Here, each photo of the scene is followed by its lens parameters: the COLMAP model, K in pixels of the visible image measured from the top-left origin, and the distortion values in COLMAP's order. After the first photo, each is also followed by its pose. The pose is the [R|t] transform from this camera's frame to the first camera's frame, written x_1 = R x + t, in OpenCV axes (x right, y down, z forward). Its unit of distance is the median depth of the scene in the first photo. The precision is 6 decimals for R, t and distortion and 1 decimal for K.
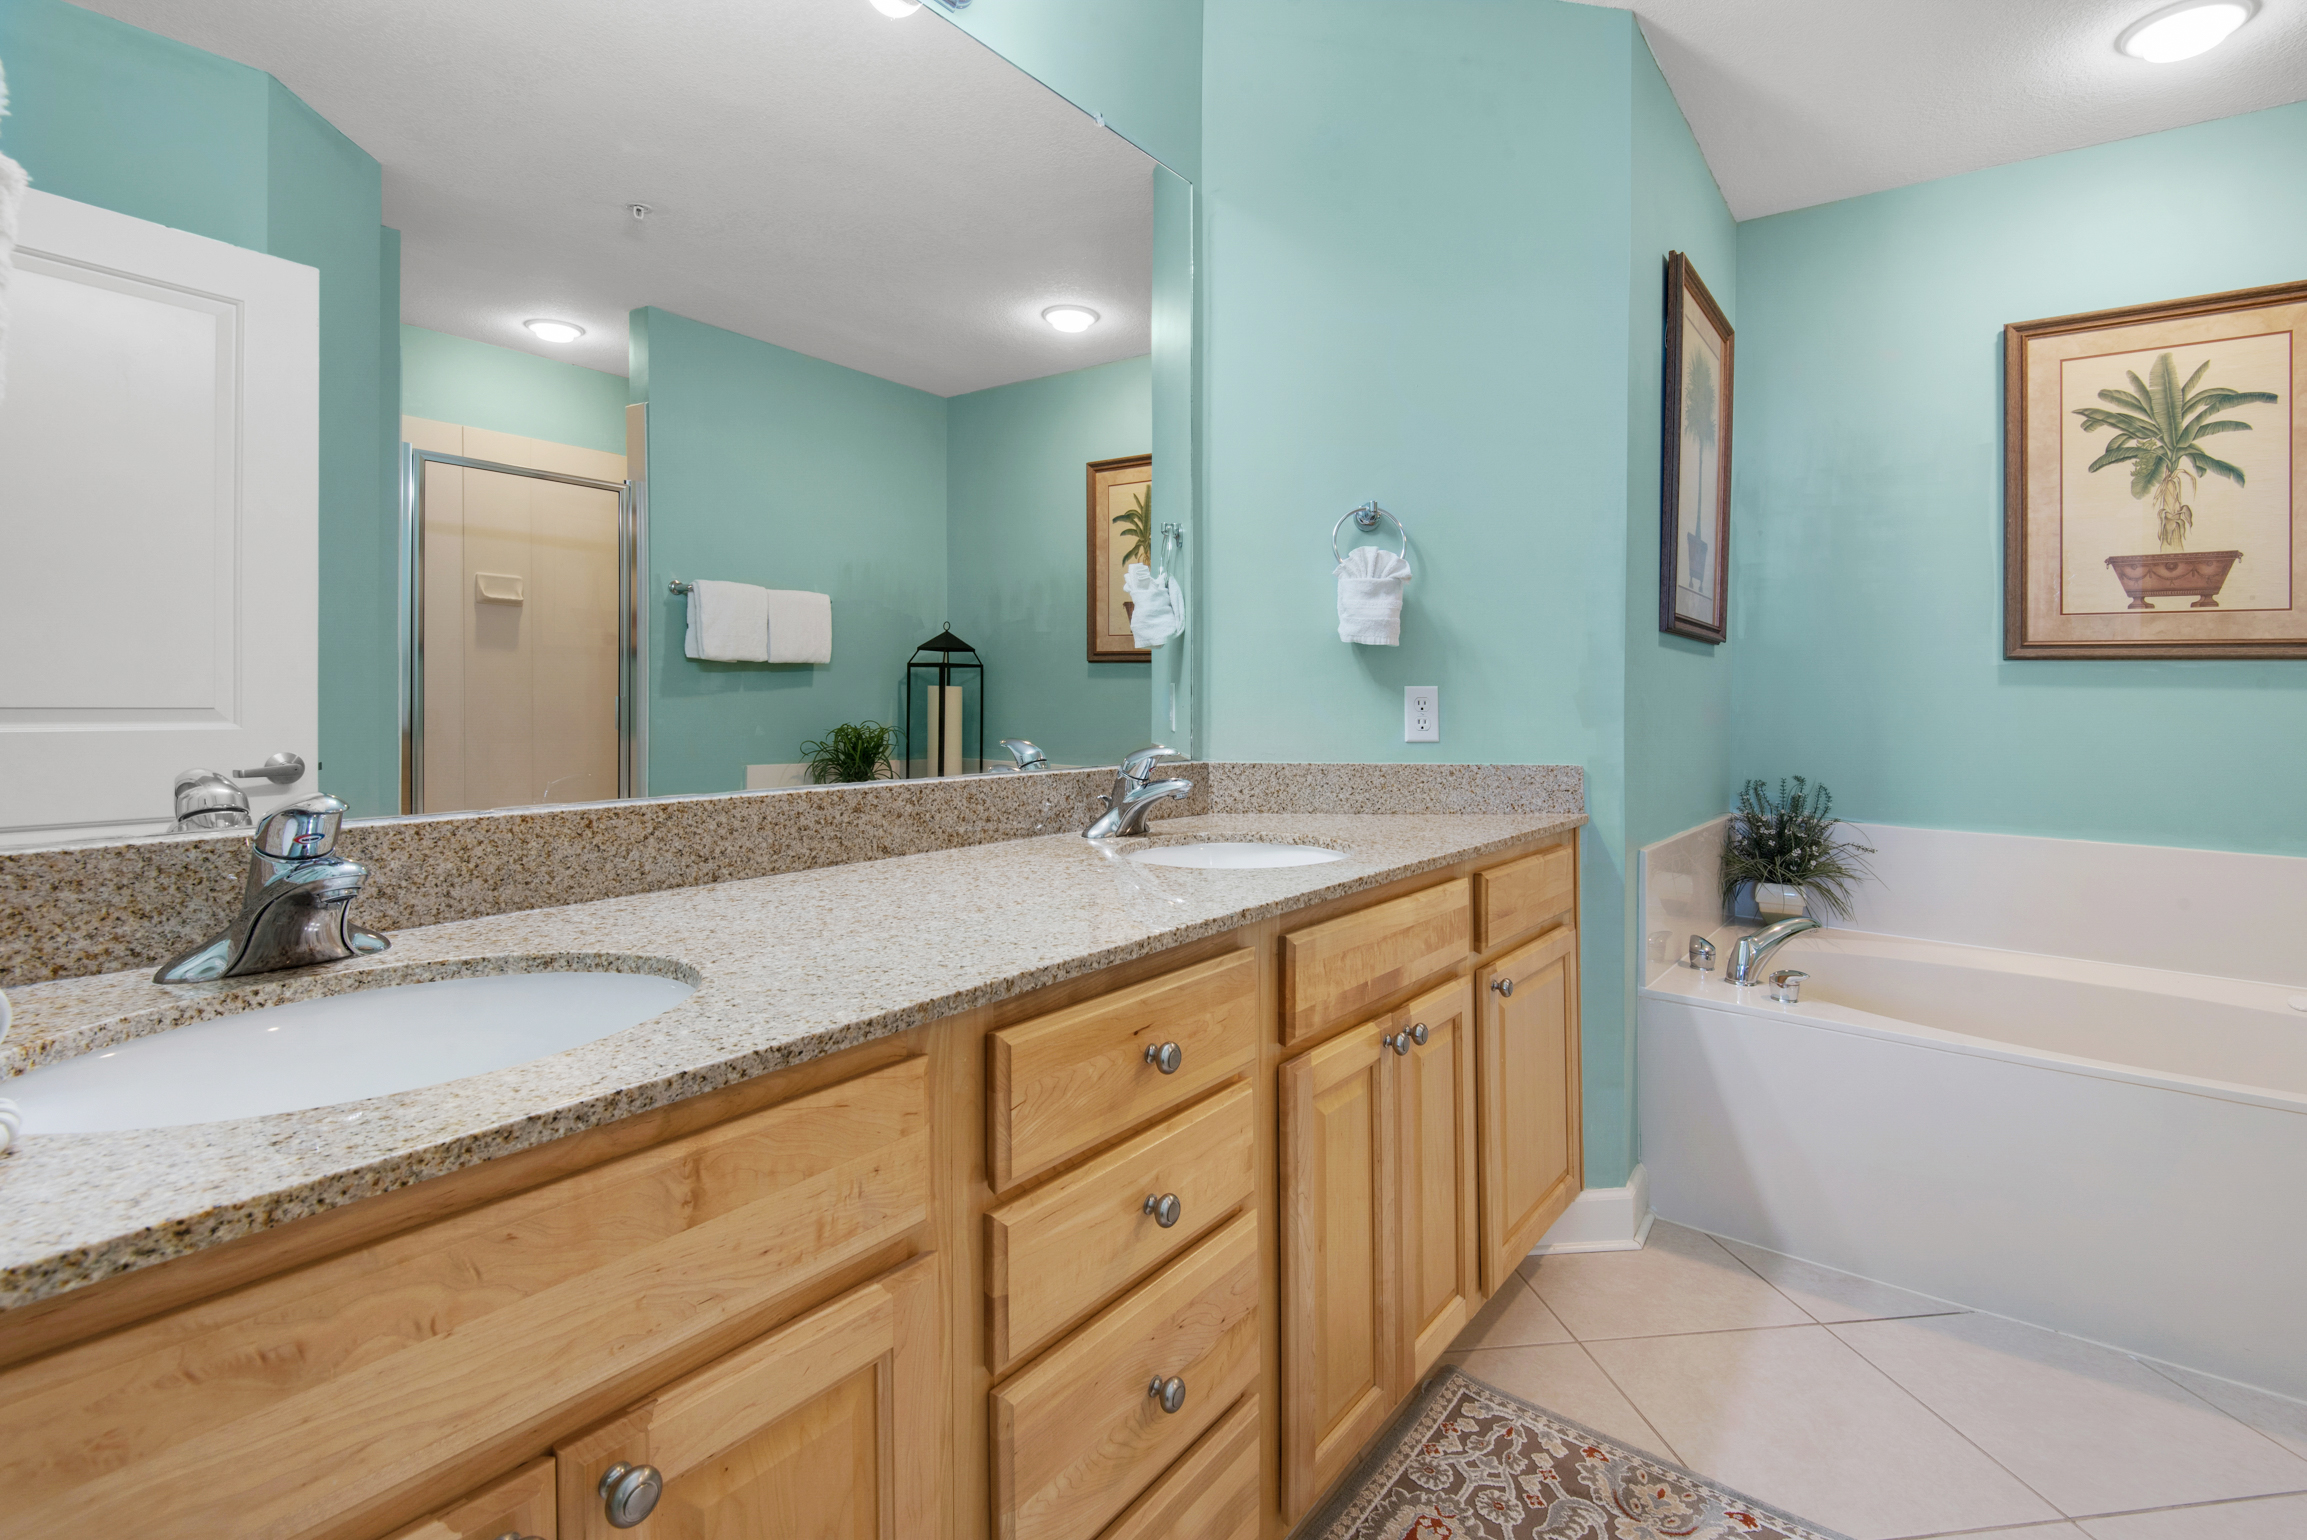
lens RADIAL K [[1073.6, 0, 1152.3], [0, 1073.6, 685.7], [0, 0, 1]] dist [0.008345, -0.008100]
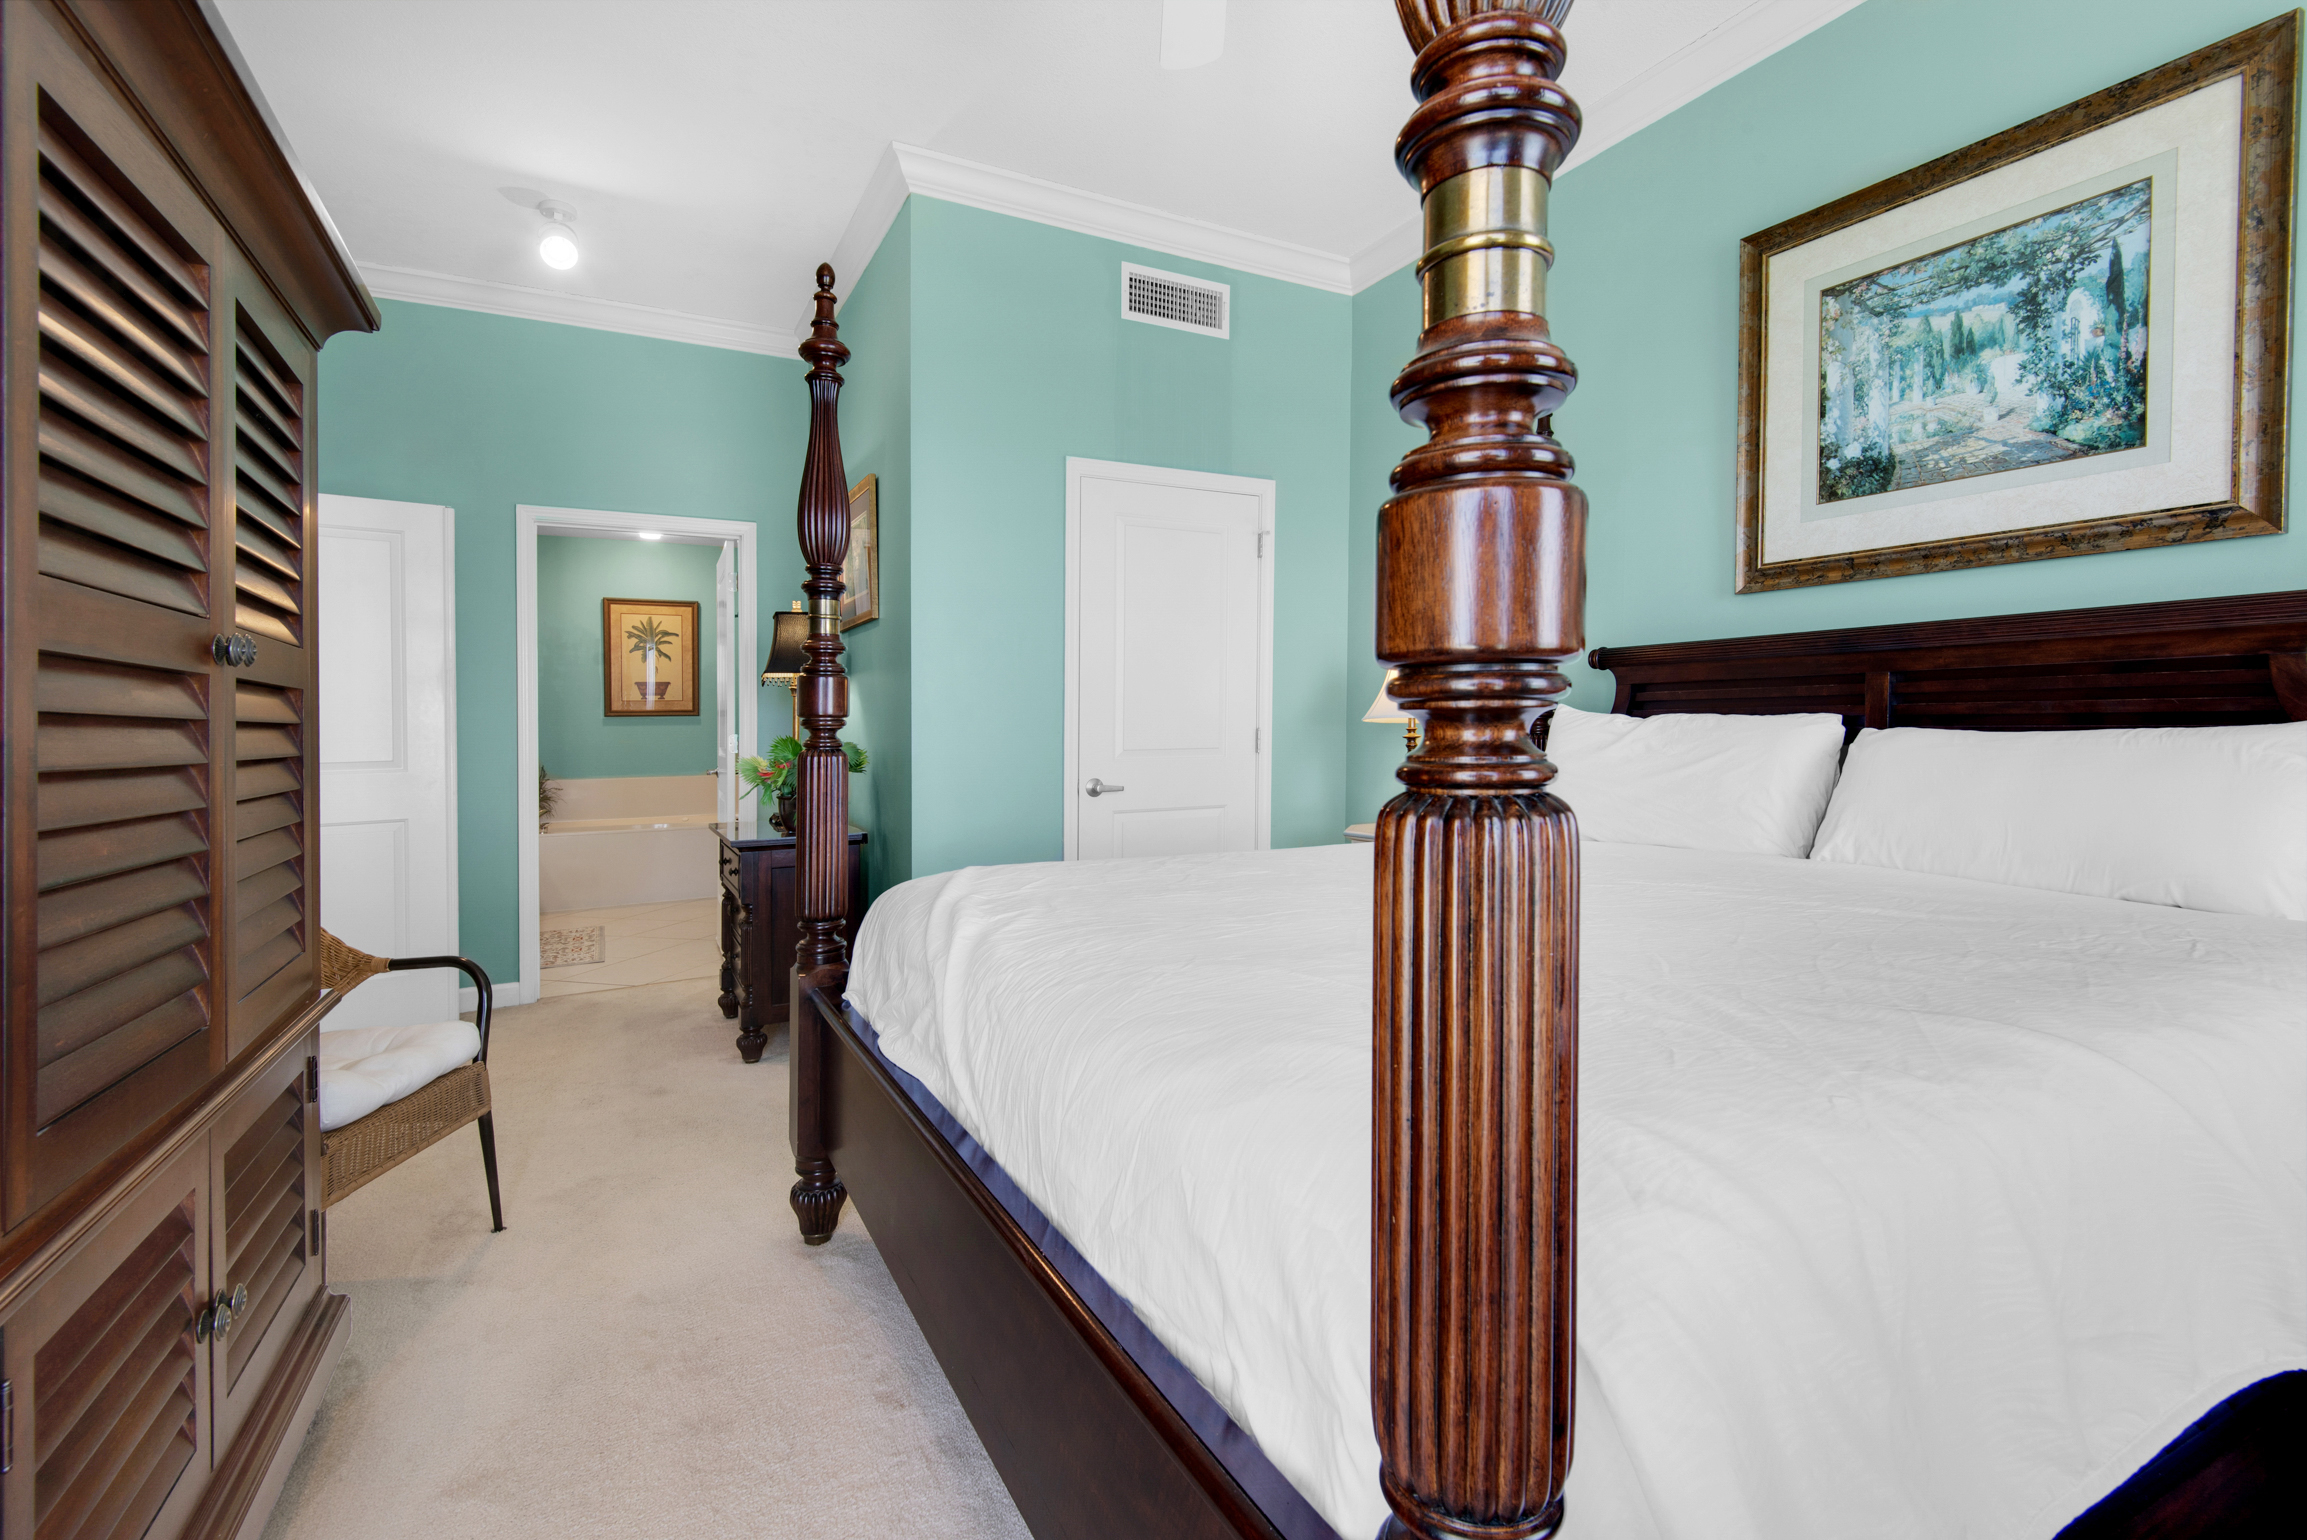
lens RADIAL K [[1073.6, 0, 1155.2], [0, 1073.6, 748.4], [0, 0, 1]] dist [0.008345, -0.008100]
pose [[0.410037, -0.023583, 0.911764, -1.270041], [0.003094, 0.999696, 0.024466, -0.001513], [-0.912064, -0.007210, 0.409985, -1.571071]]
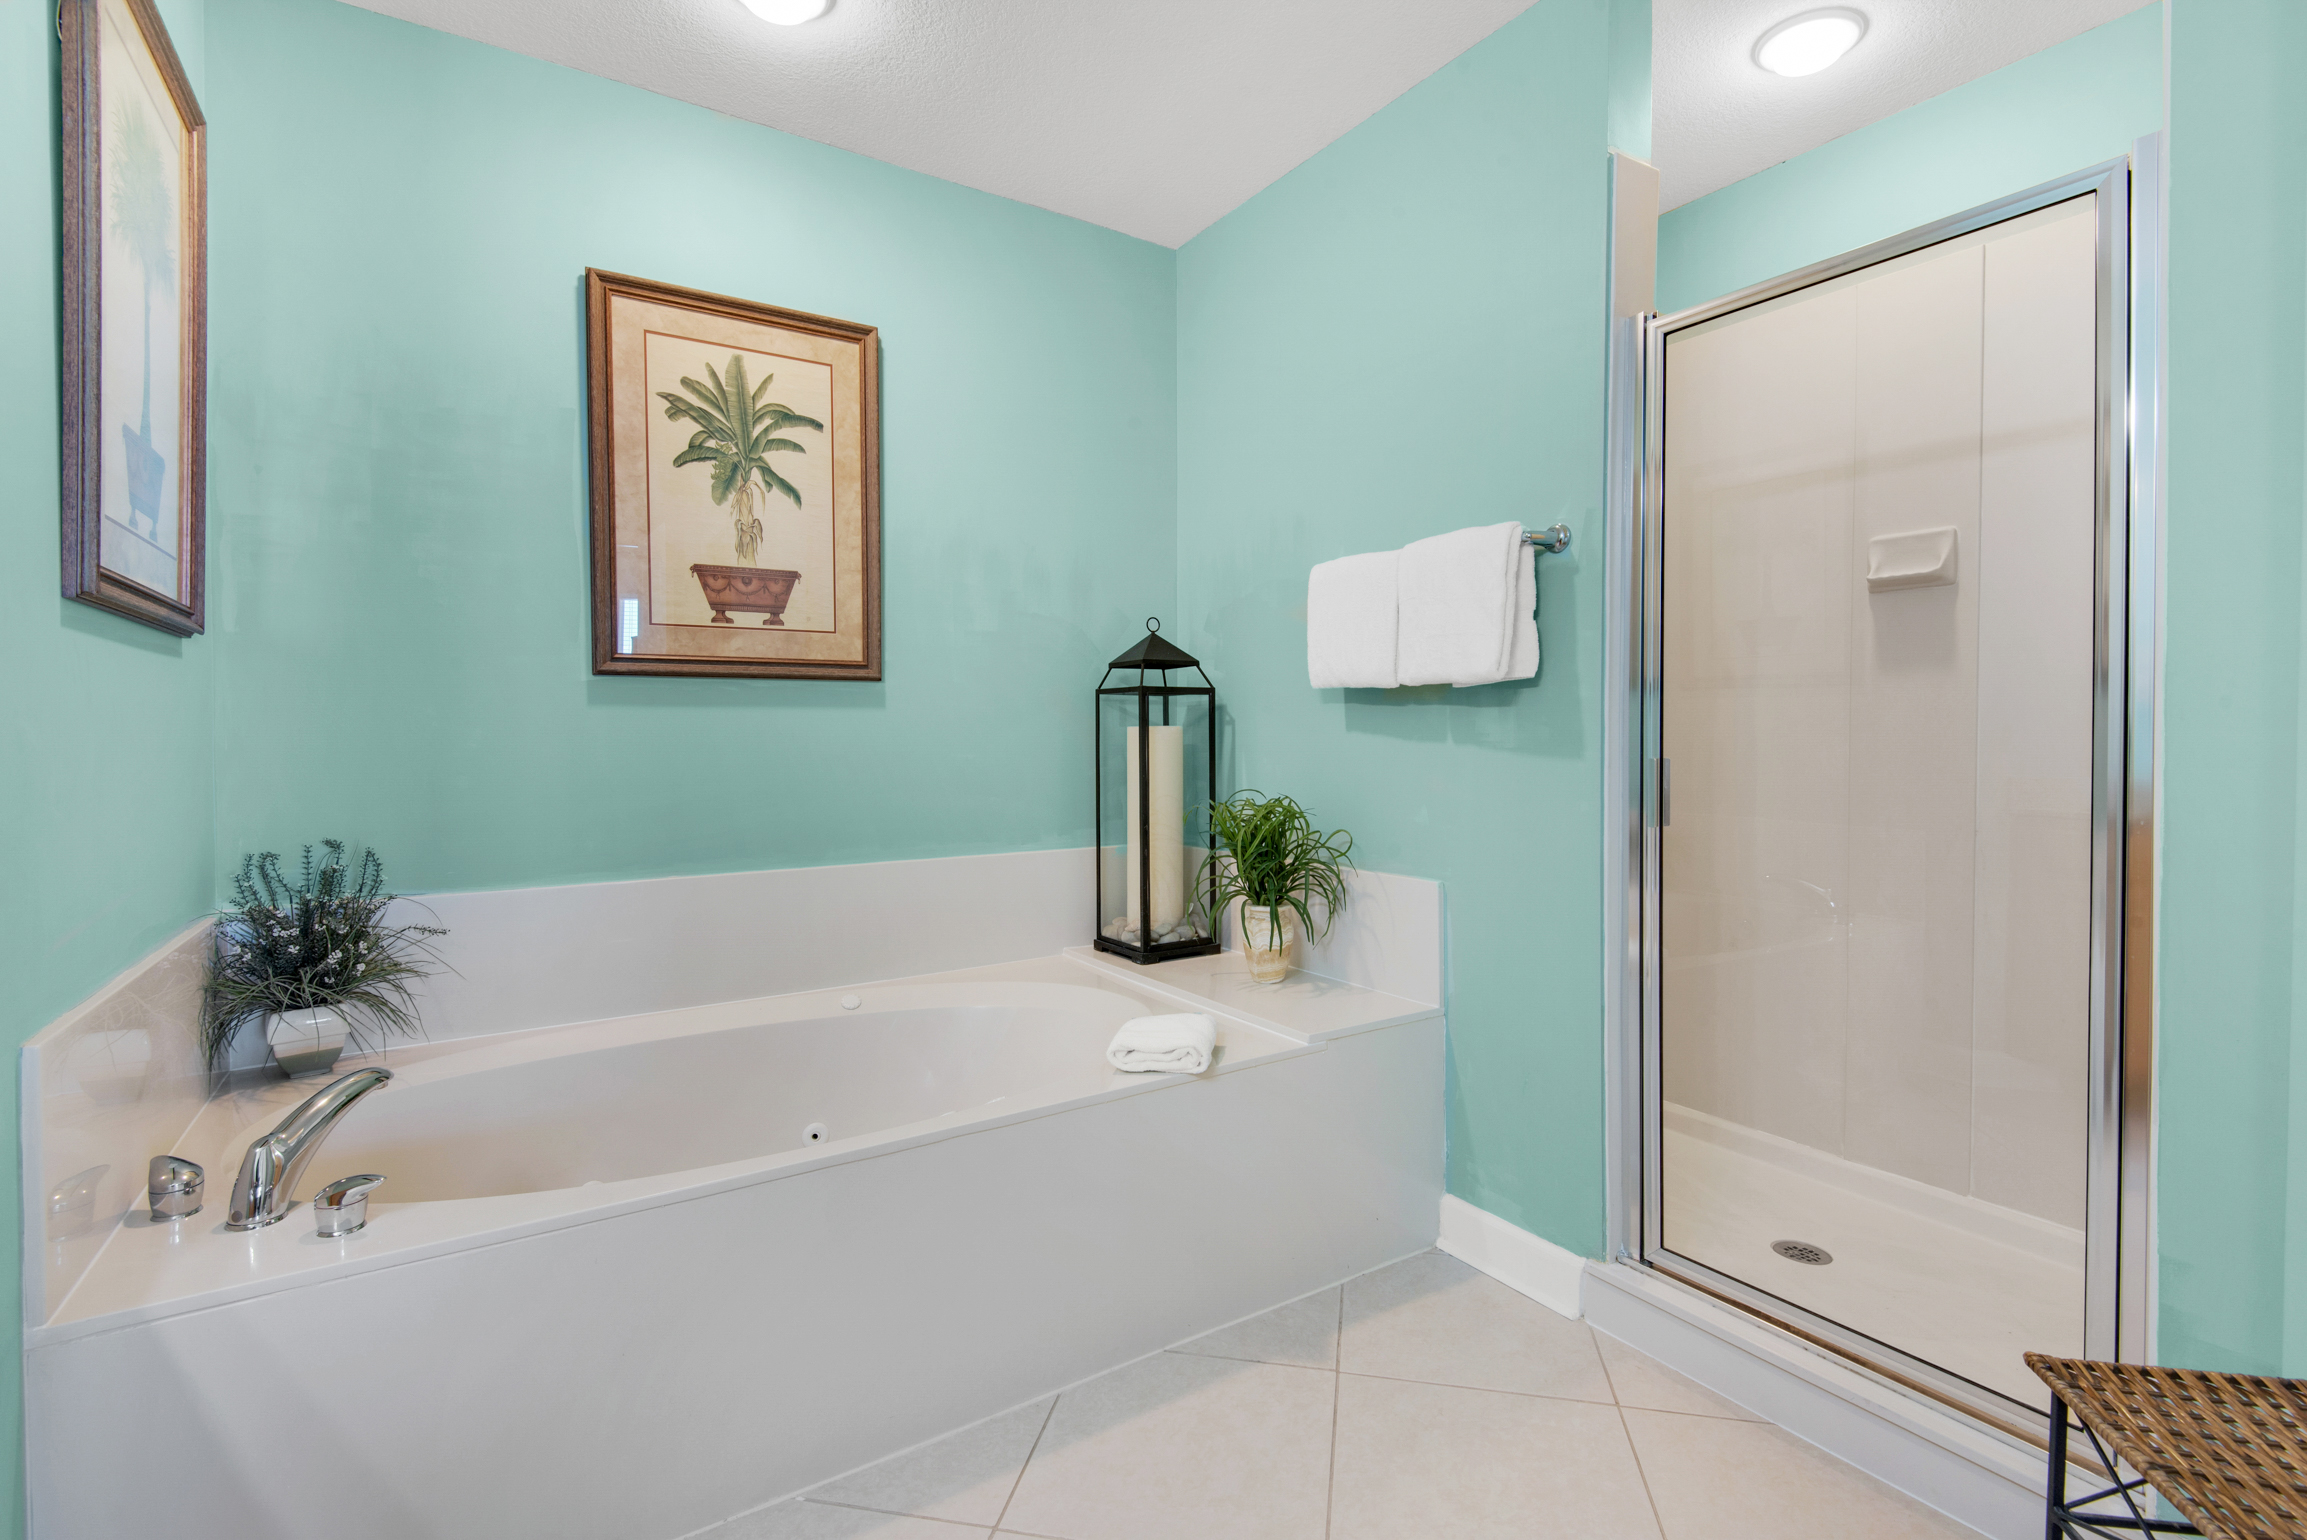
lens RADIAL K [[1073.6, 0, 1139.9], [0, 1073.6, 736.3], [0, 0, 1]] dist [0.008345, -0.008100]
pose [[0.343143, -0.027972, 0.938866, 0.162559], [0.000190, 0.999559, 0.029711, -0.001074], [-0.939283, -0.010016, 0.342997, 0.333983]]
